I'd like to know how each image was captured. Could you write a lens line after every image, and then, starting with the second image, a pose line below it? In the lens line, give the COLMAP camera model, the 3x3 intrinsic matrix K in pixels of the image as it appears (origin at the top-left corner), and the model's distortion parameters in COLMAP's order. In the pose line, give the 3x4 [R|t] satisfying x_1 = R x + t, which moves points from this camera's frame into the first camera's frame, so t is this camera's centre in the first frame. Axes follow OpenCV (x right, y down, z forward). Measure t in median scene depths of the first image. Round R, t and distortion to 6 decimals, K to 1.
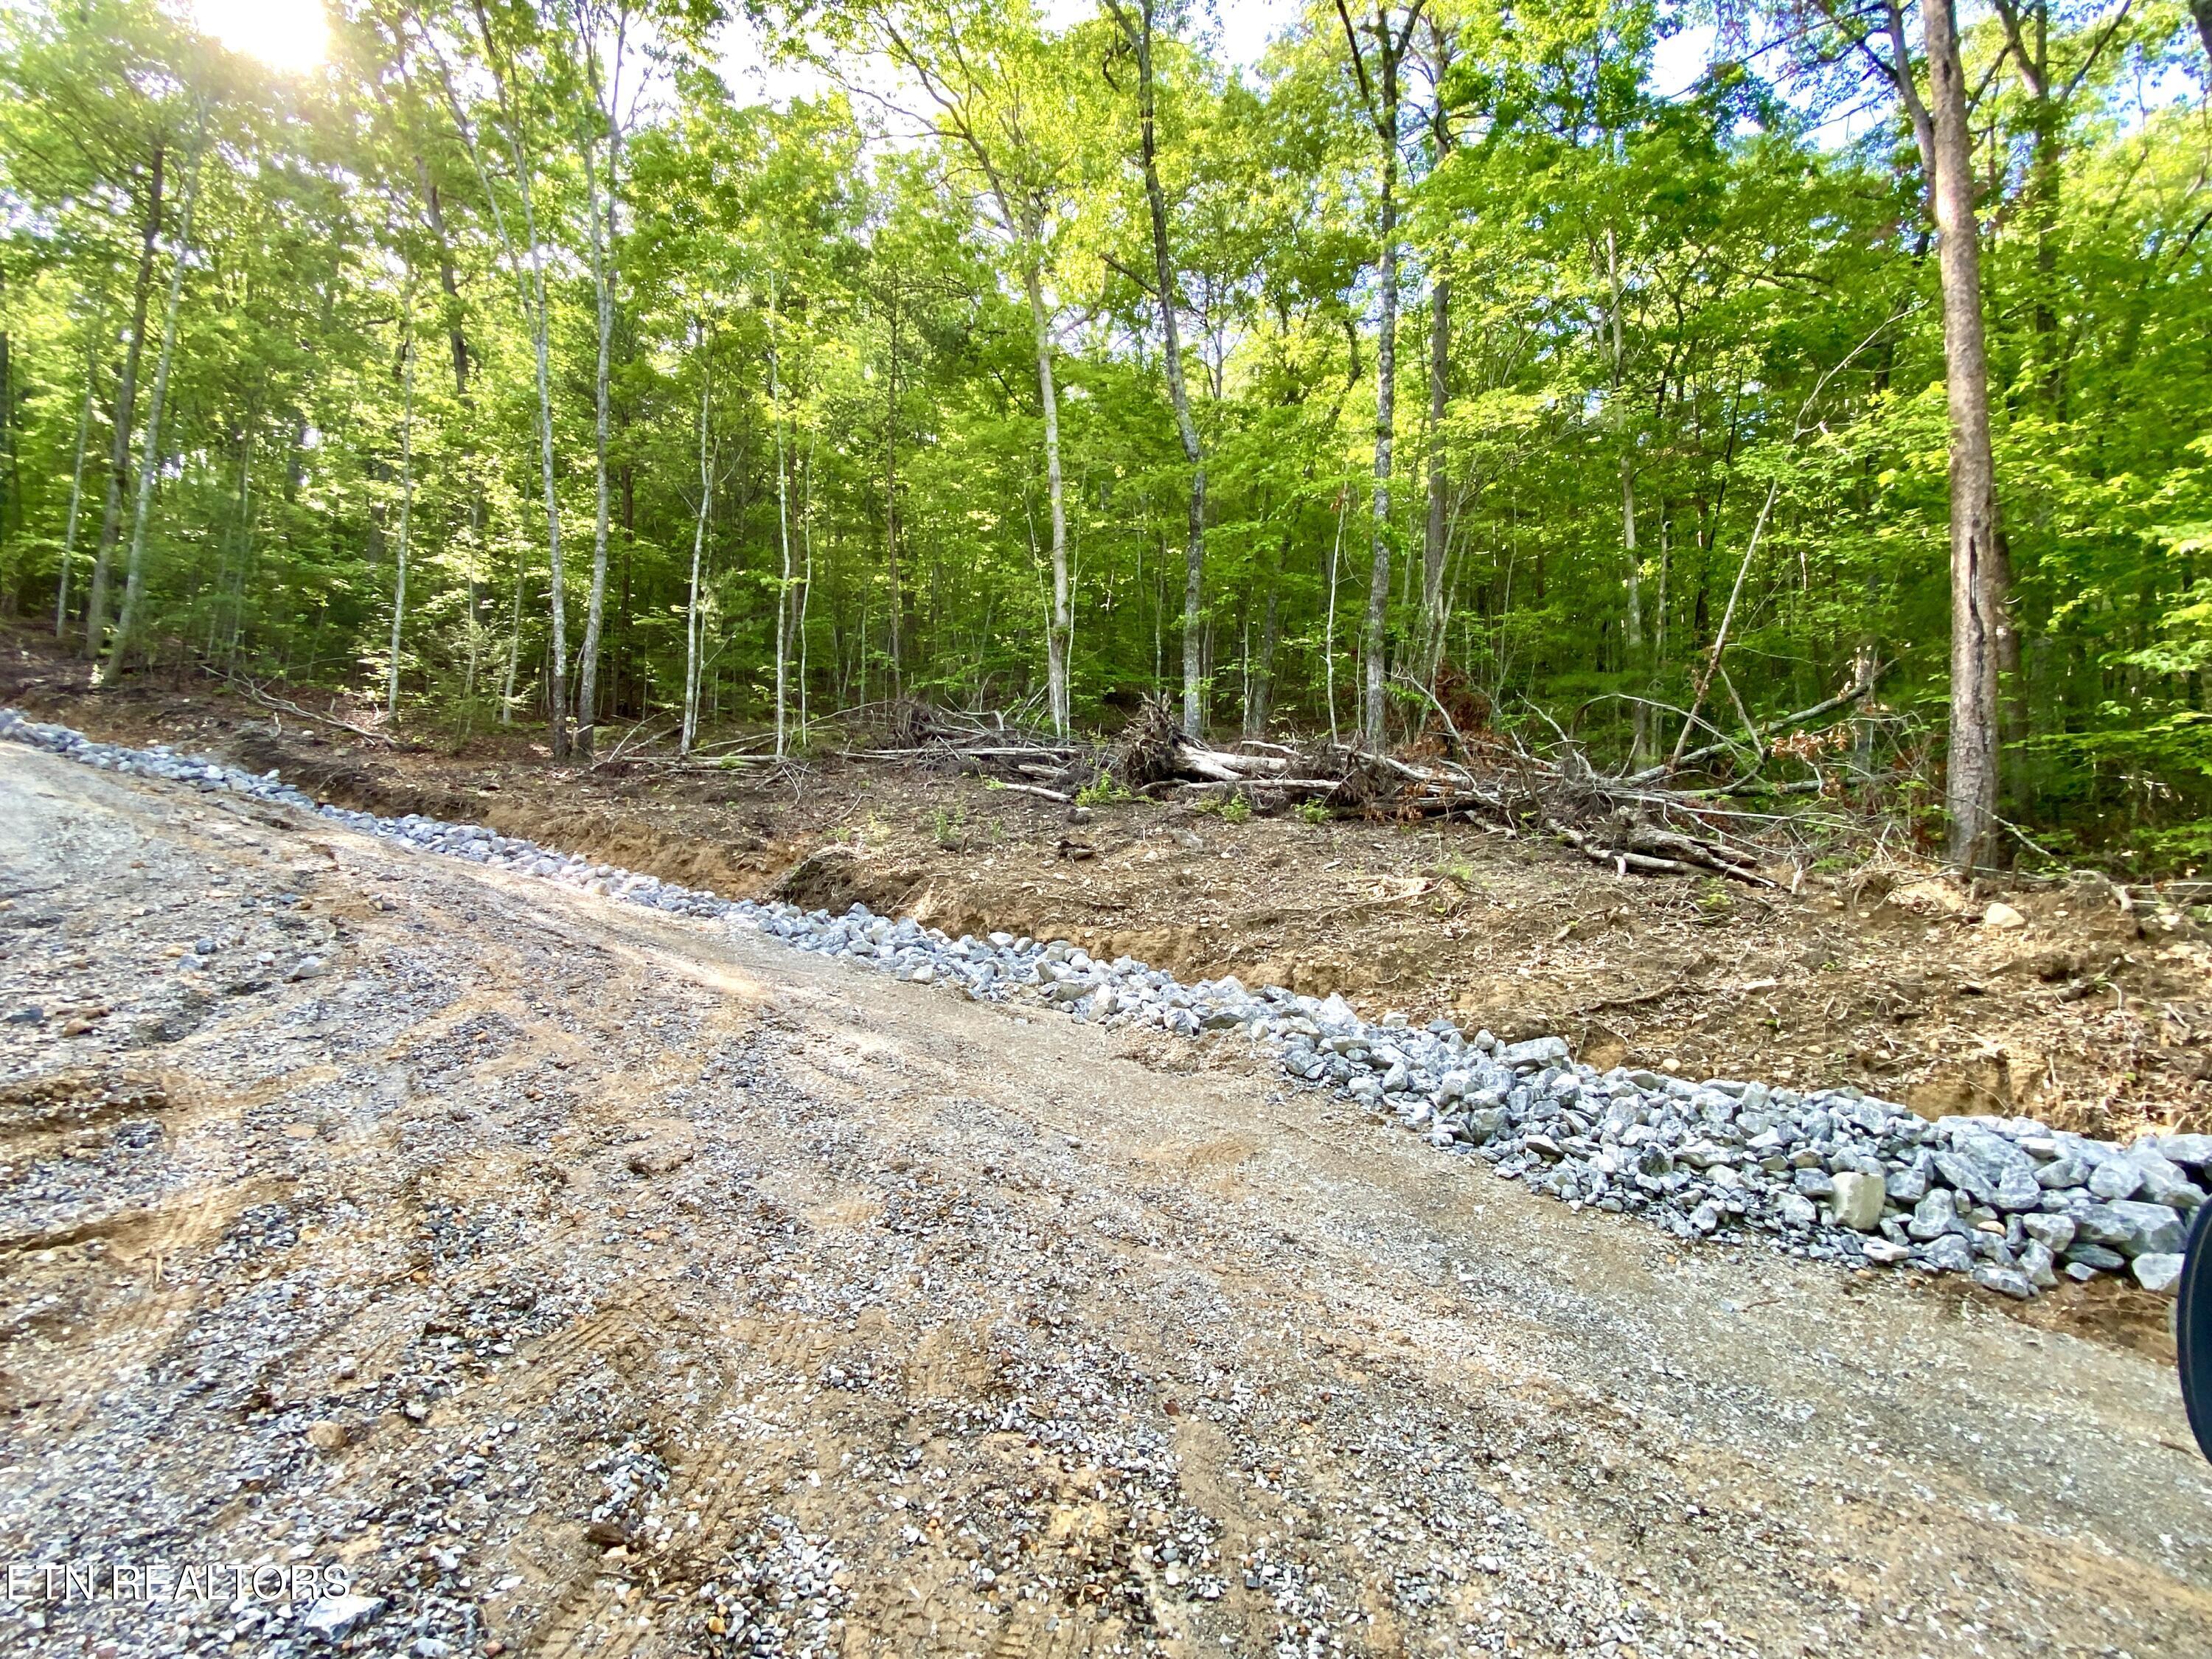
lens RADIAL K [[967.4, 0, 1106.0], [0, 967.4, 829.5], [0, 0, 1]] dist [-0.000147, -0.000004]
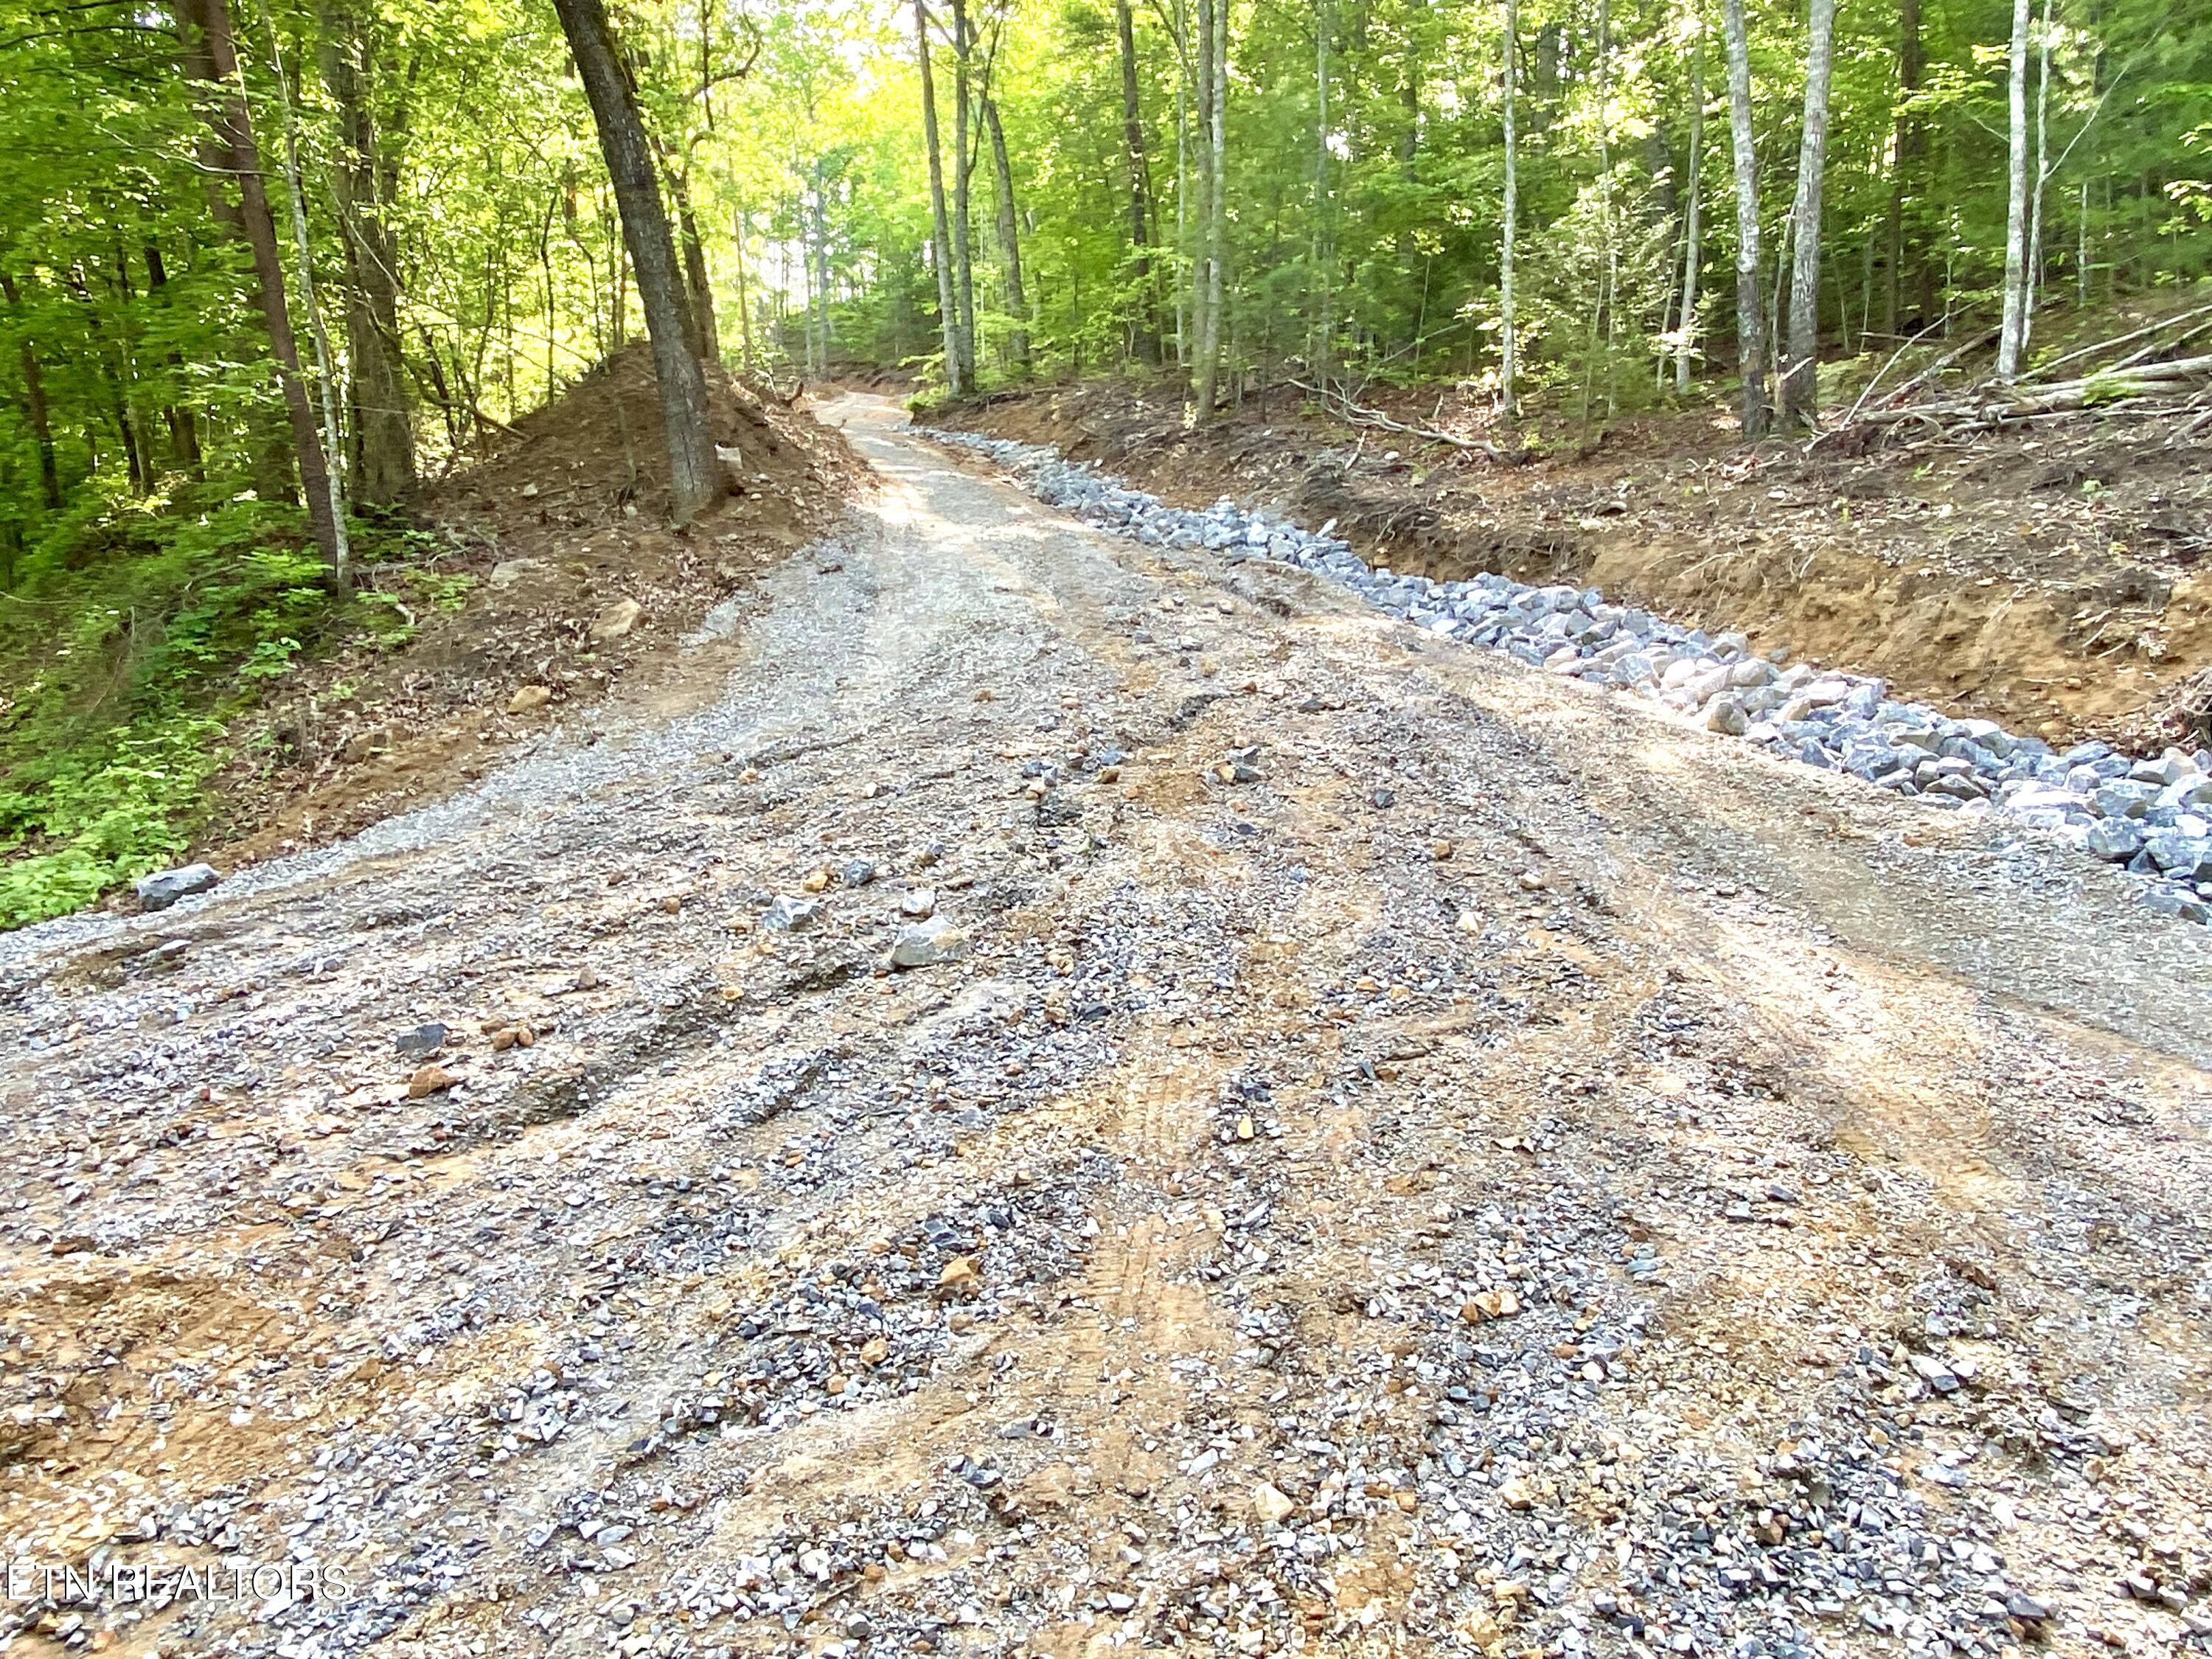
lens RADIAL K [[1601.3, 0, 1106.0], [0, 1601.3, 829.5], [0, 0, 1]] dist [0.052832, -0.085637]
pose [[0.571485, 0.054205, -0.818820, -0.053355], [0.078649, 0.989605, 0.120403, 0.001600], [0.816835, -0.133208, 0.561281, 0.221946]]
